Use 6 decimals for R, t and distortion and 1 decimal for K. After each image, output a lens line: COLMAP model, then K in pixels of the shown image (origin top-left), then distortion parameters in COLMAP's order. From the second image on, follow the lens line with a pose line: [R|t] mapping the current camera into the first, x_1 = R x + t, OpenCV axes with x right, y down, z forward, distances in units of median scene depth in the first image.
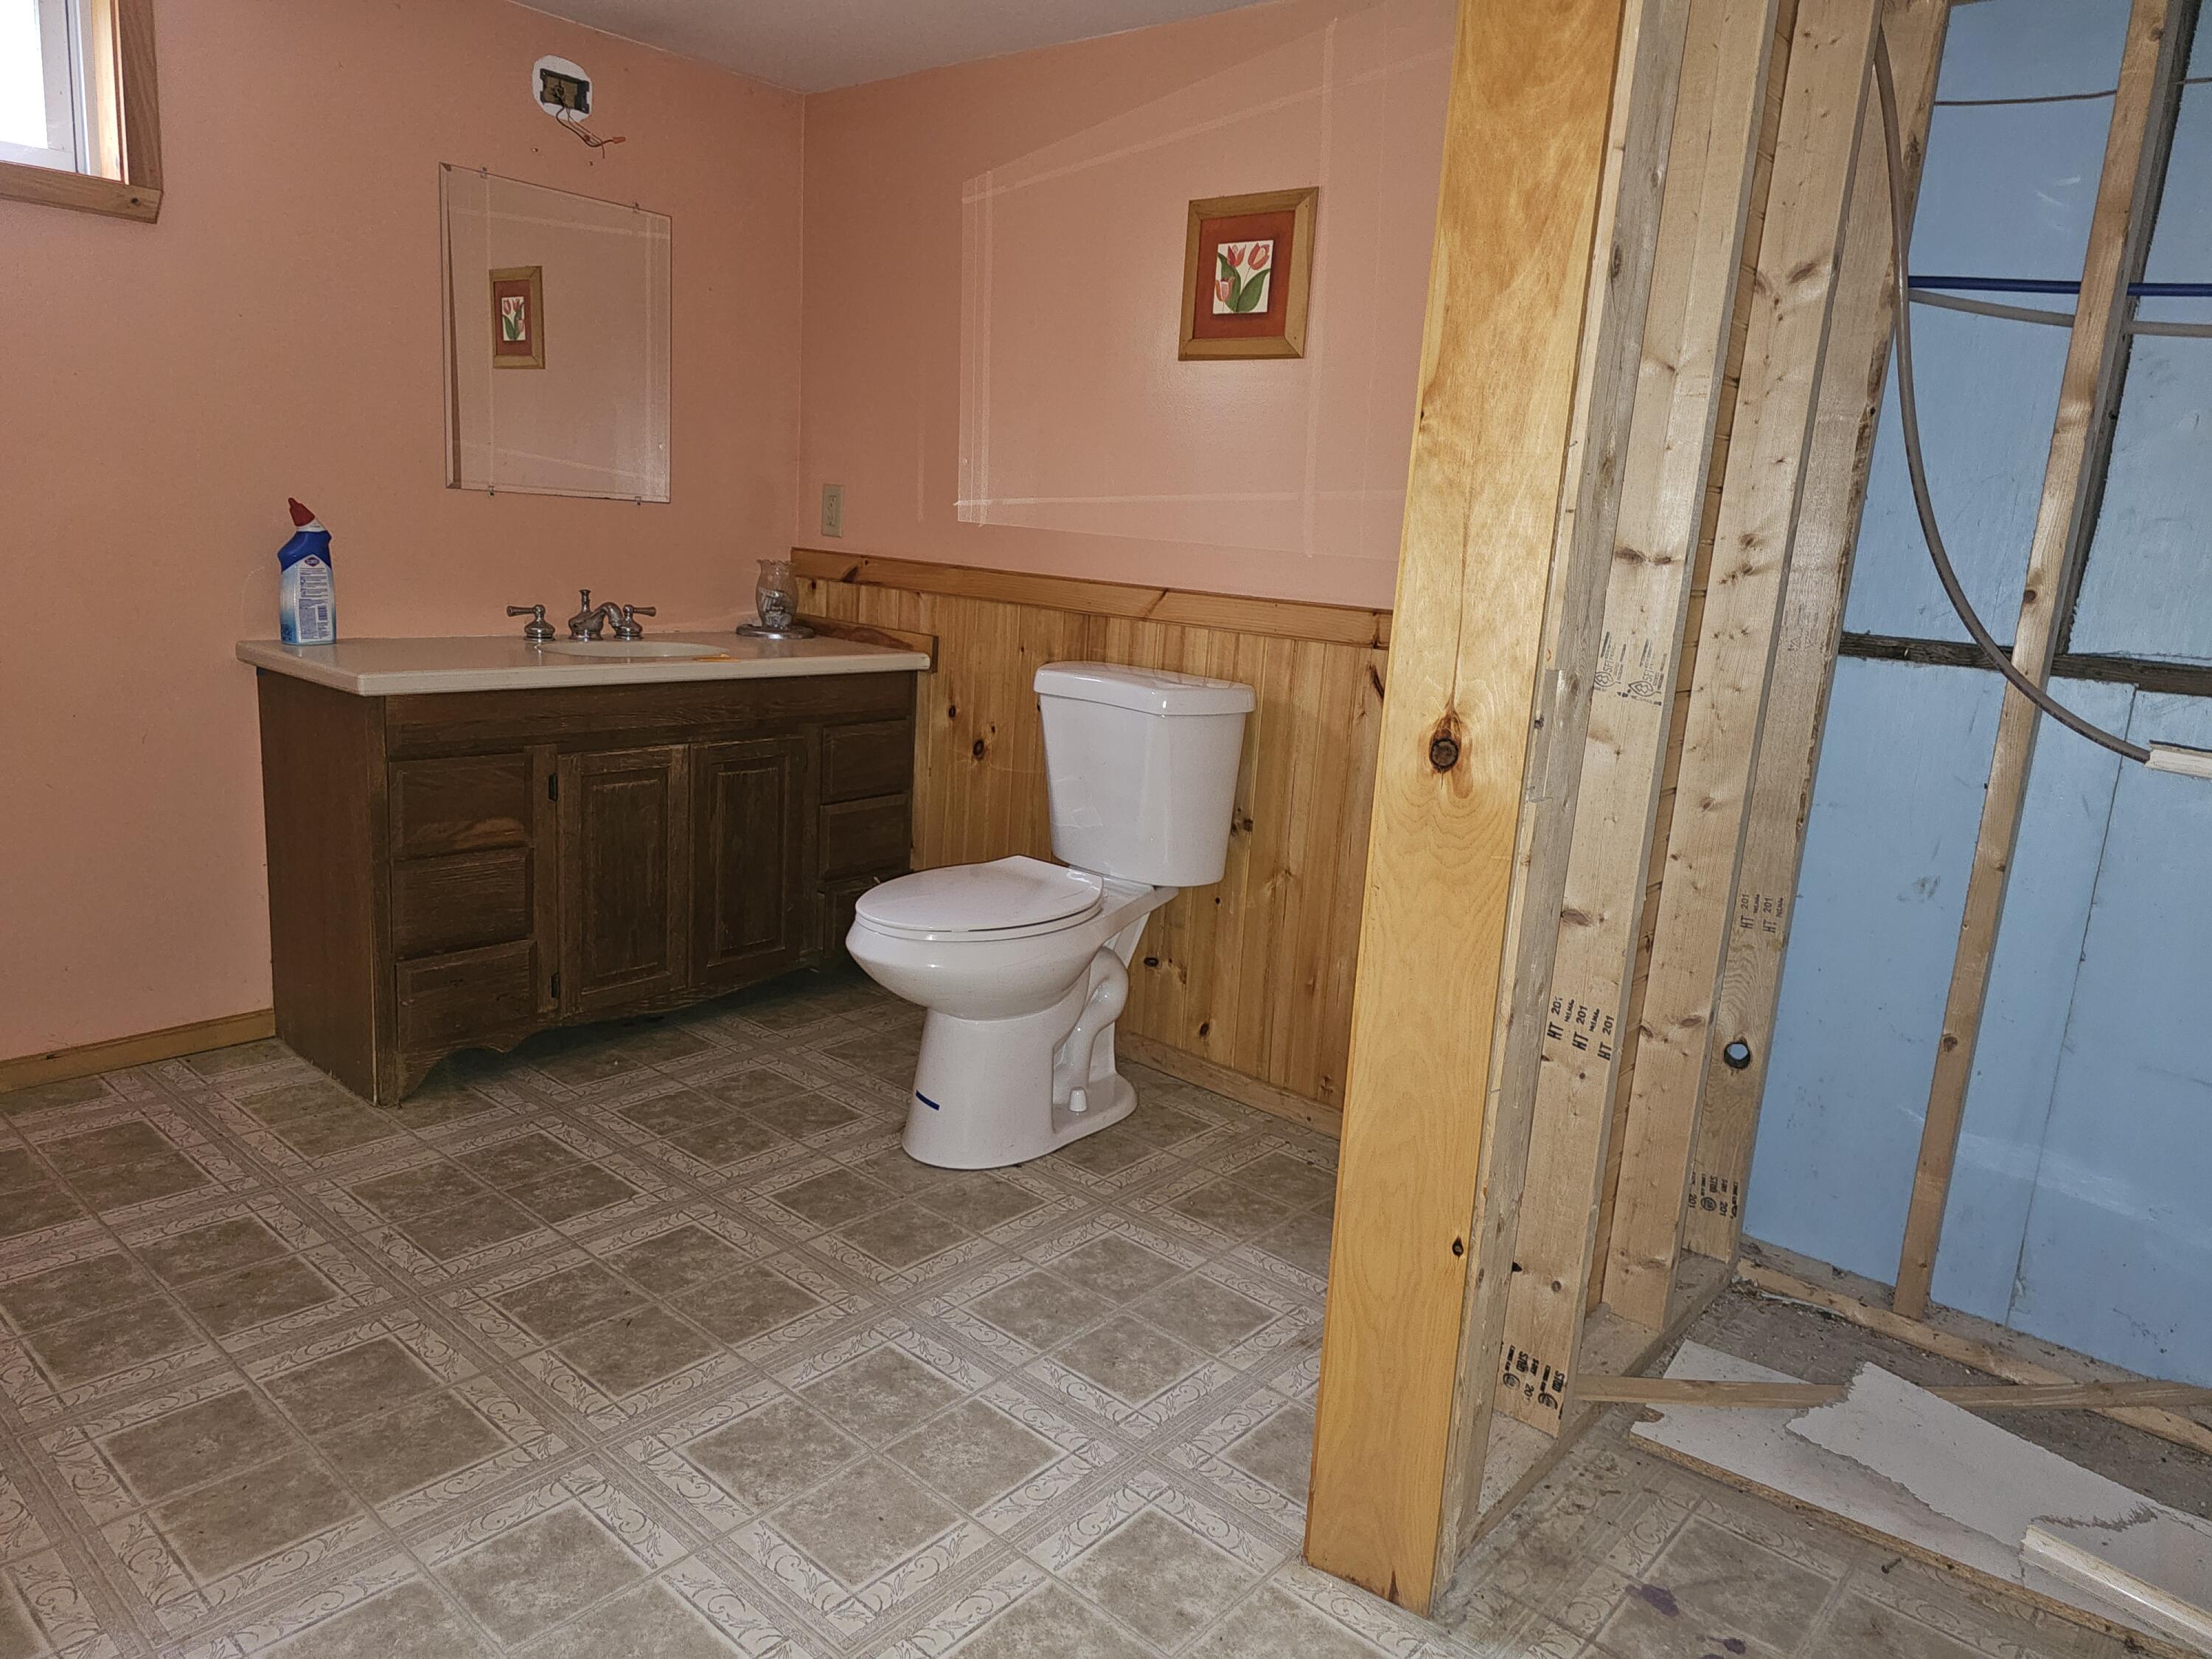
lens RADIAL K [[1479.5, 0, 1128.0], [0, 1479.5, 828.1], [0, 0, 1]] dist [0.056294, -0.052029]
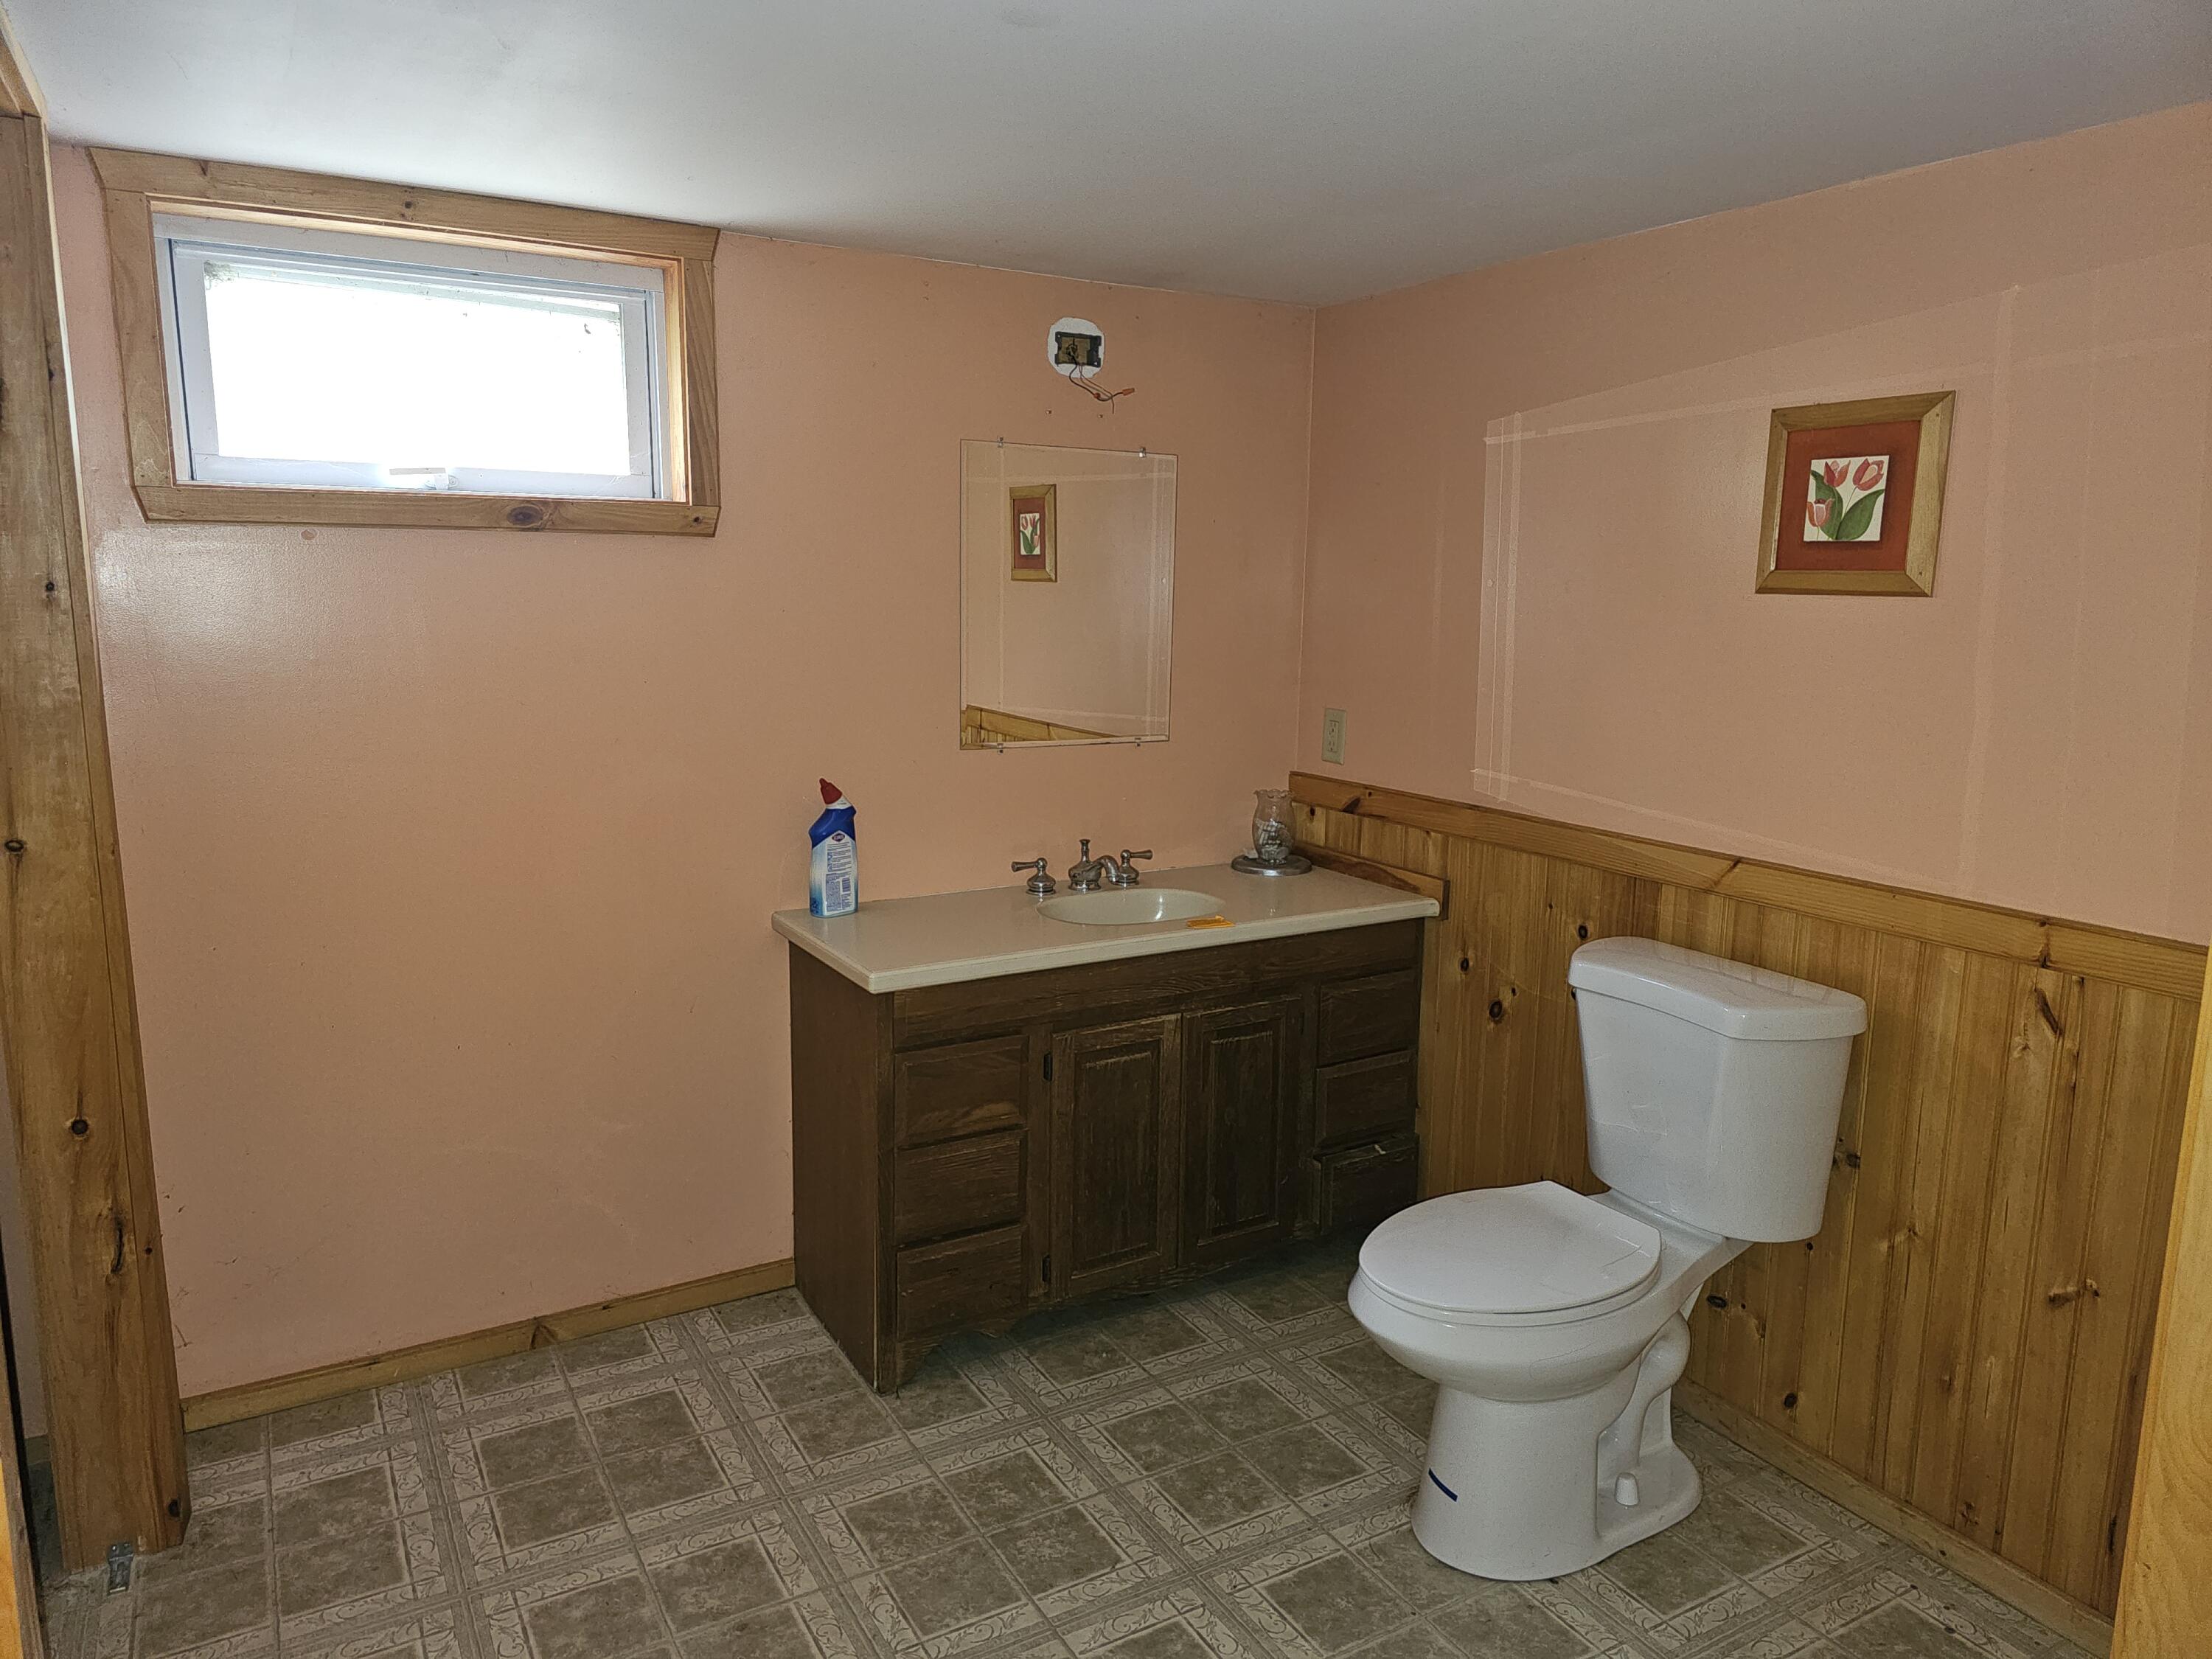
lens RADIAL K [[1487.0, 0, 1106.0], [0, 1487.0, 829.5], [0, 0, 1]] dist [0.092200, -0.102730]
pose [[0.942666, 0.001982, -0.333732, -0.026888], [-0.019204, 0.998648, -0.048312, -0.137197], [0.333185, 0.051951, 0.941429, 0.092188]]
